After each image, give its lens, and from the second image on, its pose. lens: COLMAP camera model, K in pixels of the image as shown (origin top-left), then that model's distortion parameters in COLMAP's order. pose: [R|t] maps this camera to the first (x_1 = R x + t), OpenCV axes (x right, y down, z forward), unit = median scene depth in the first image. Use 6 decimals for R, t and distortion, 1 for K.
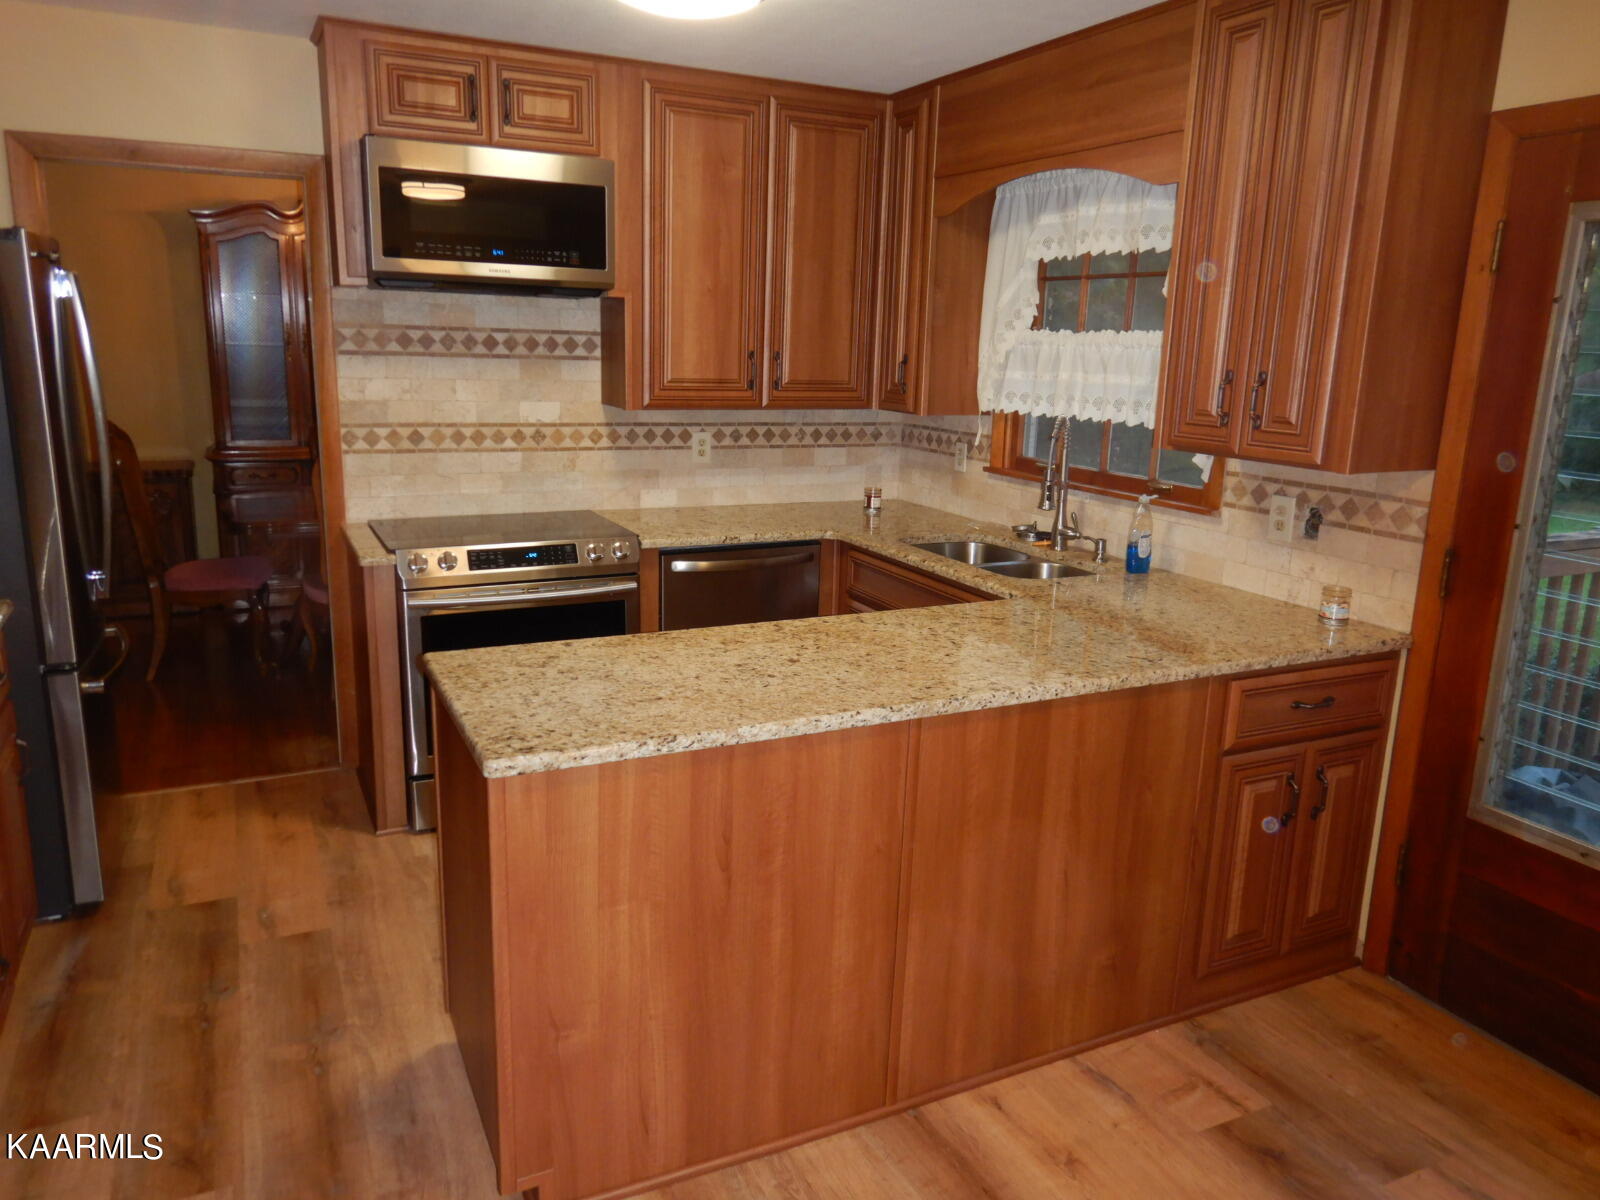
lens RADIAL K [[1144.0, 0, 801.8], [0, 1144.0, 601.4], [0, 0, 1]] dist [0.013948, 0.004708]
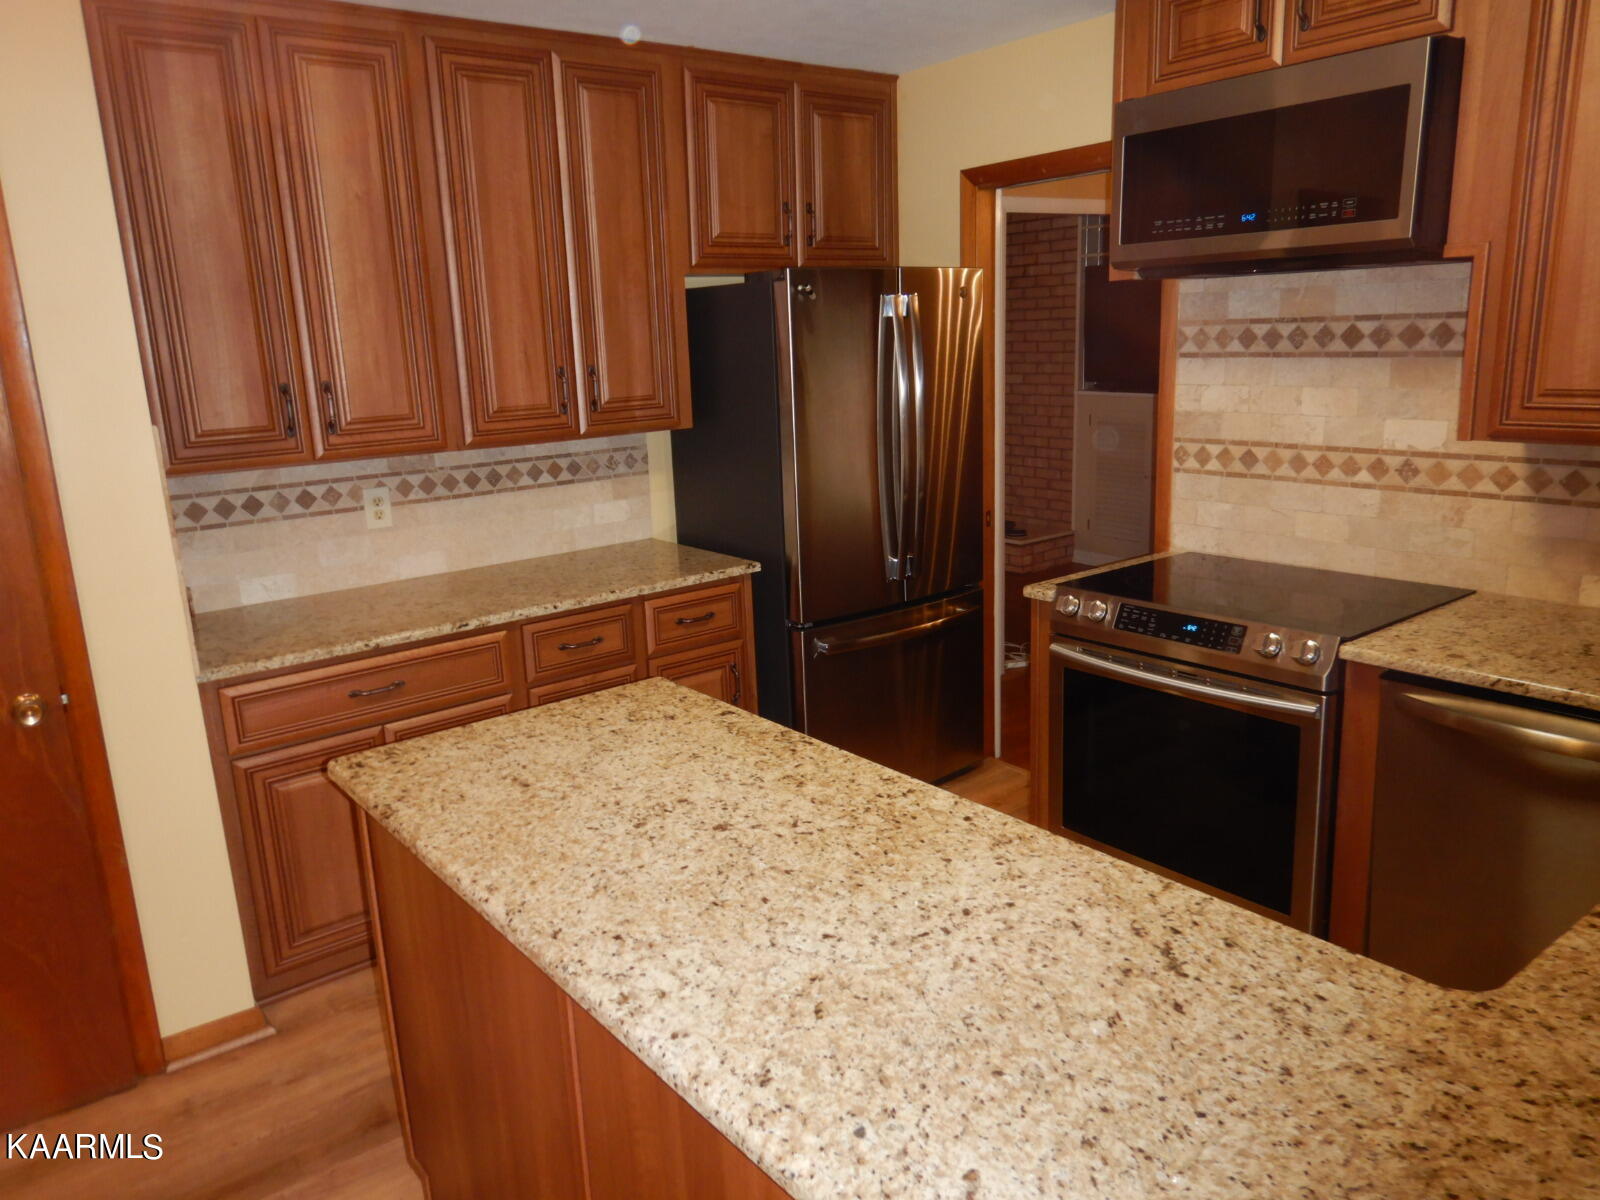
lens RADIAL K [[1144.0, 0, 801.7], [0, 1144.0, 596.9], [0, 0, 1]] dist [0.013948, 0.004708]
pose [[0.205224, 0.190335, -0.960029, 0.395004], [-0.175252, 0.972200, 0.155285, -0.122629], [0.962897, 0.136379, 0.232875, 0.542535]]
